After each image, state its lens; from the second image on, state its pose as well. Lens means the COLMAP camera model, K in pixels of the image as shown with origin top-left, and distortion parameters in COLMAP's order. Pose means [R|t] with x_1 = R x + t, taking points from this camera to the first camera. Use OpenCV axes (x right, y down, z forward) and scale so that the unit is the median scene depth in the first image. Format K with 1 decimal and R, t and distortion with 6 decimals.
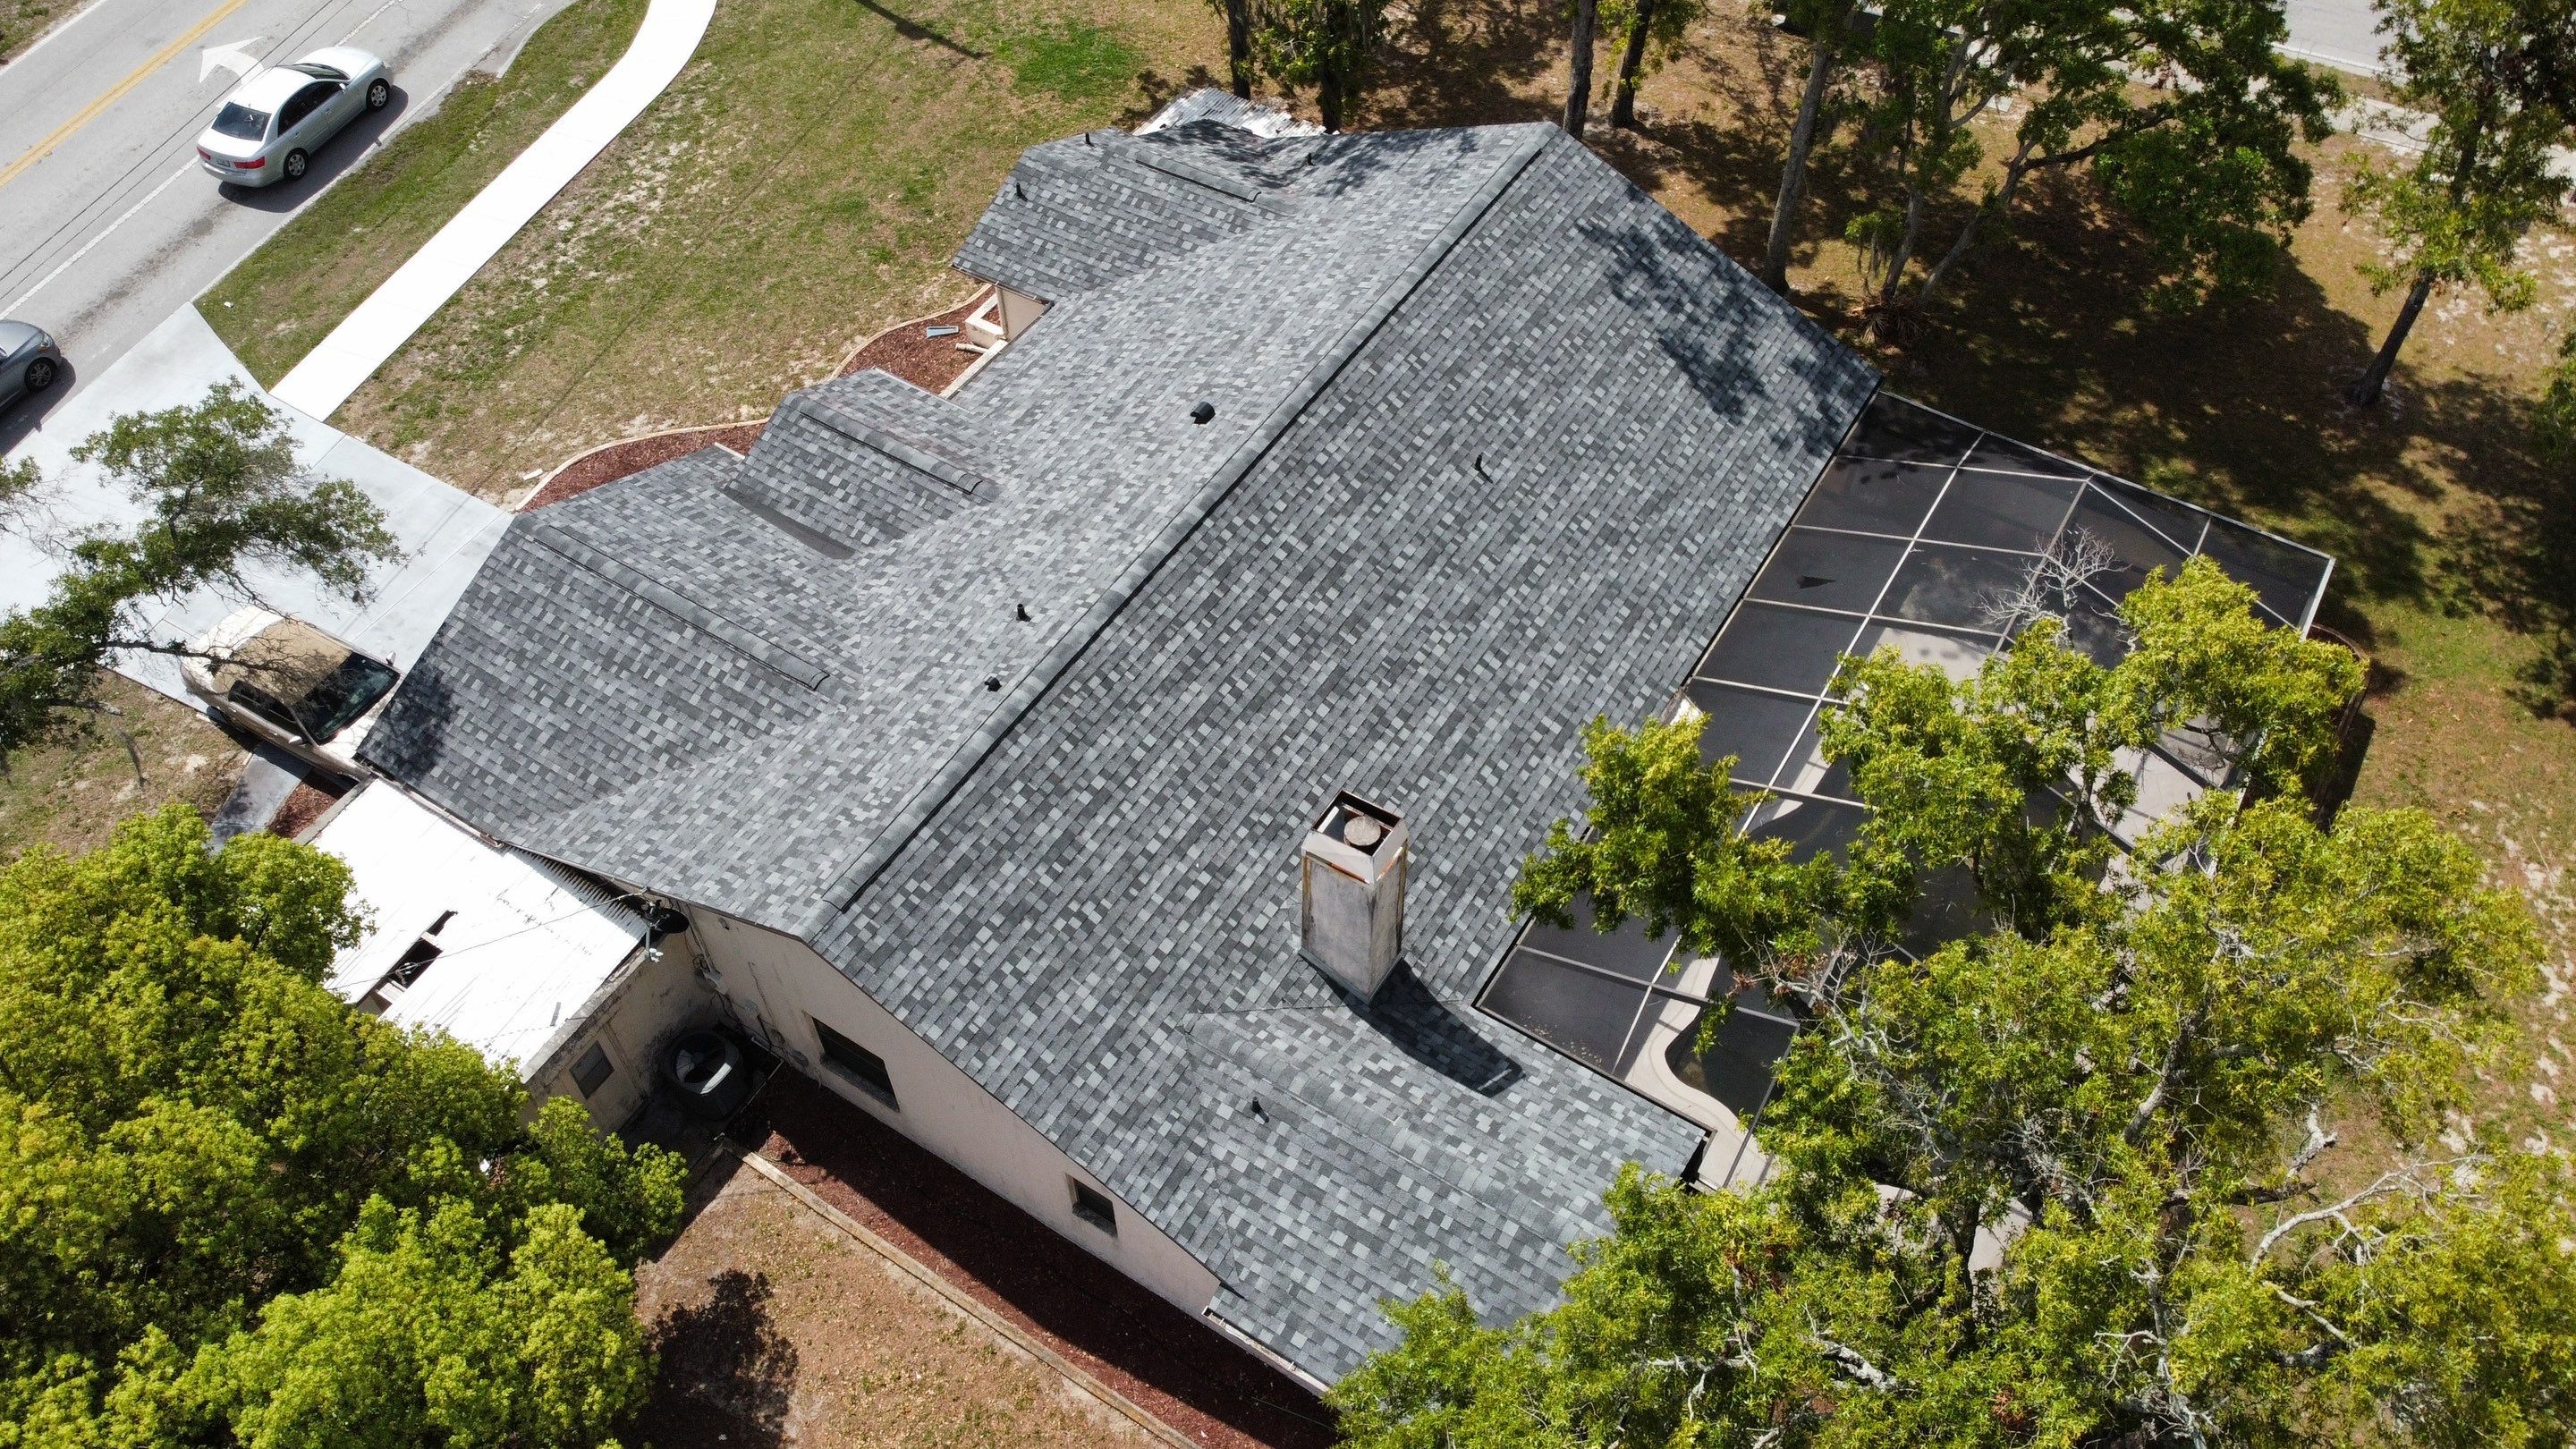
lens RADIAL K [[1980.8, 0, 1247.4], [0, 1980.8, 664.5], [0, 0, 1]] dist [0.007624, -0.007809]
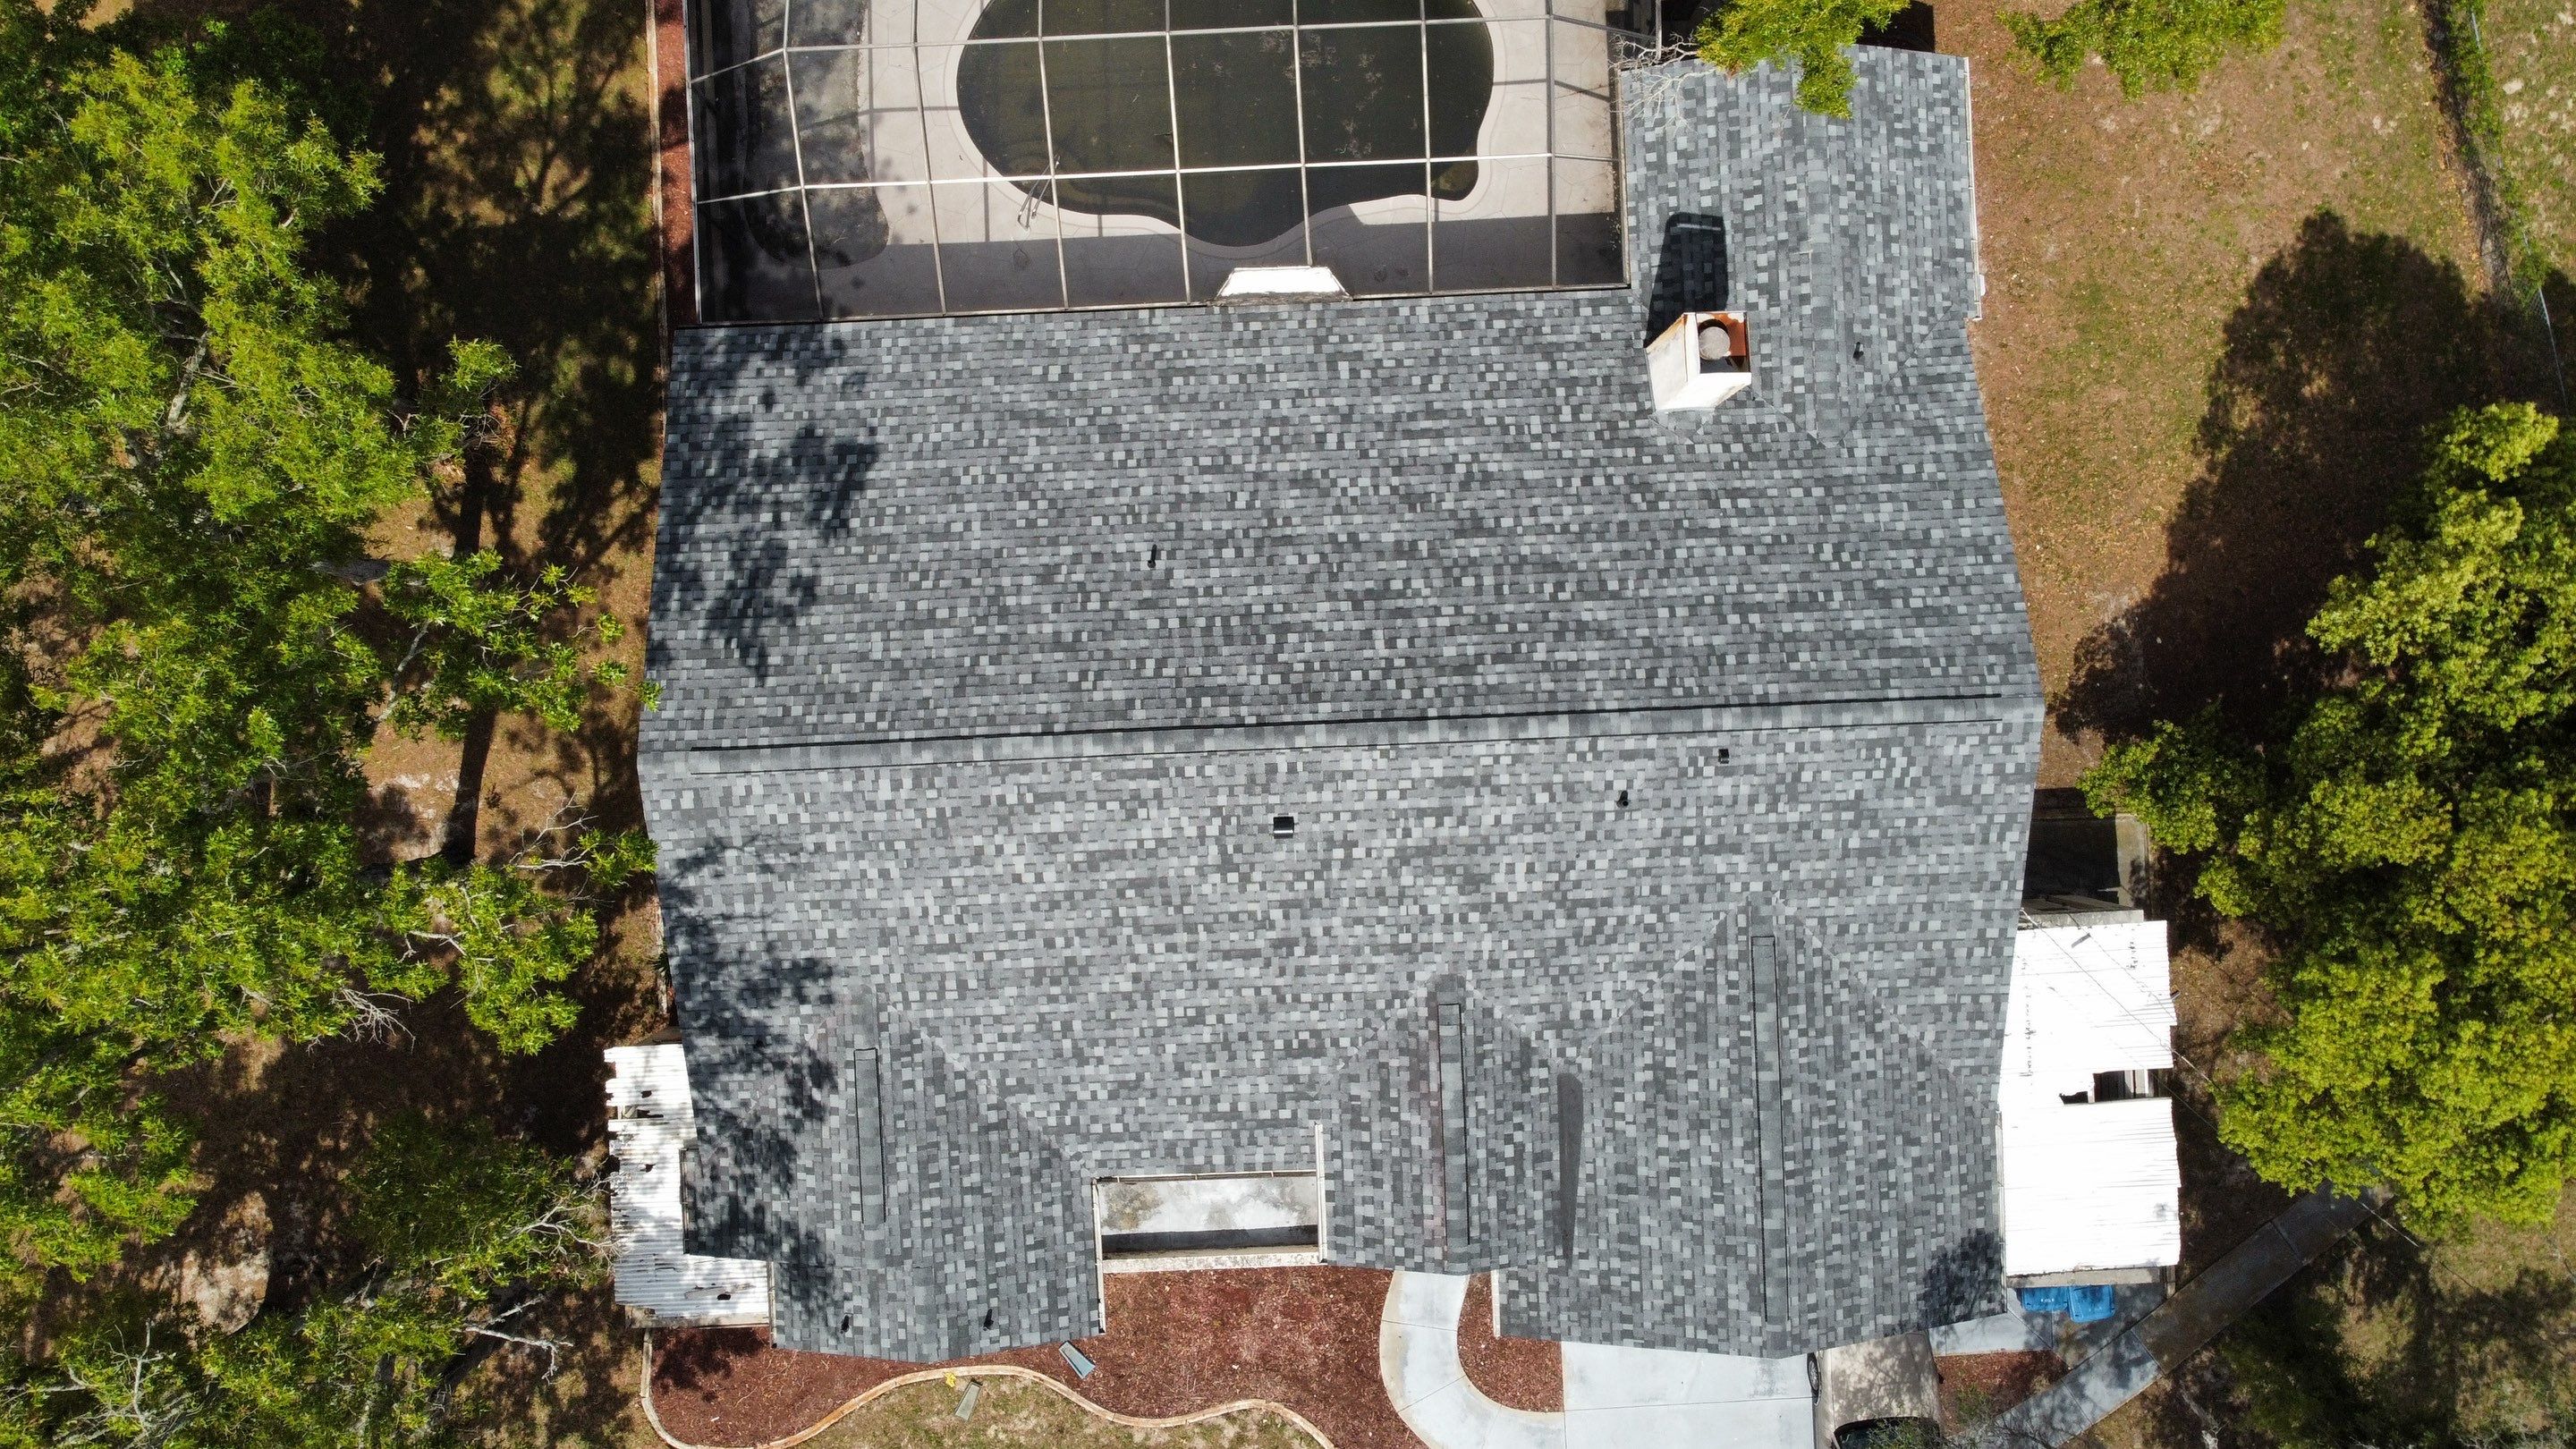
lens RADIAL K [[1943.2, 0, 1239.5], [0, 1943.2, 687.7], [0, 0, 1]] dist [-0.001213, -0.053650]
pose [[-0.576522, -0.816233, 0.037233, 0.009578], [0.633283, -0.417577, 0.651600, -0.741926], [-0.516310, 0.399241, 0.757648, 0.313794]]
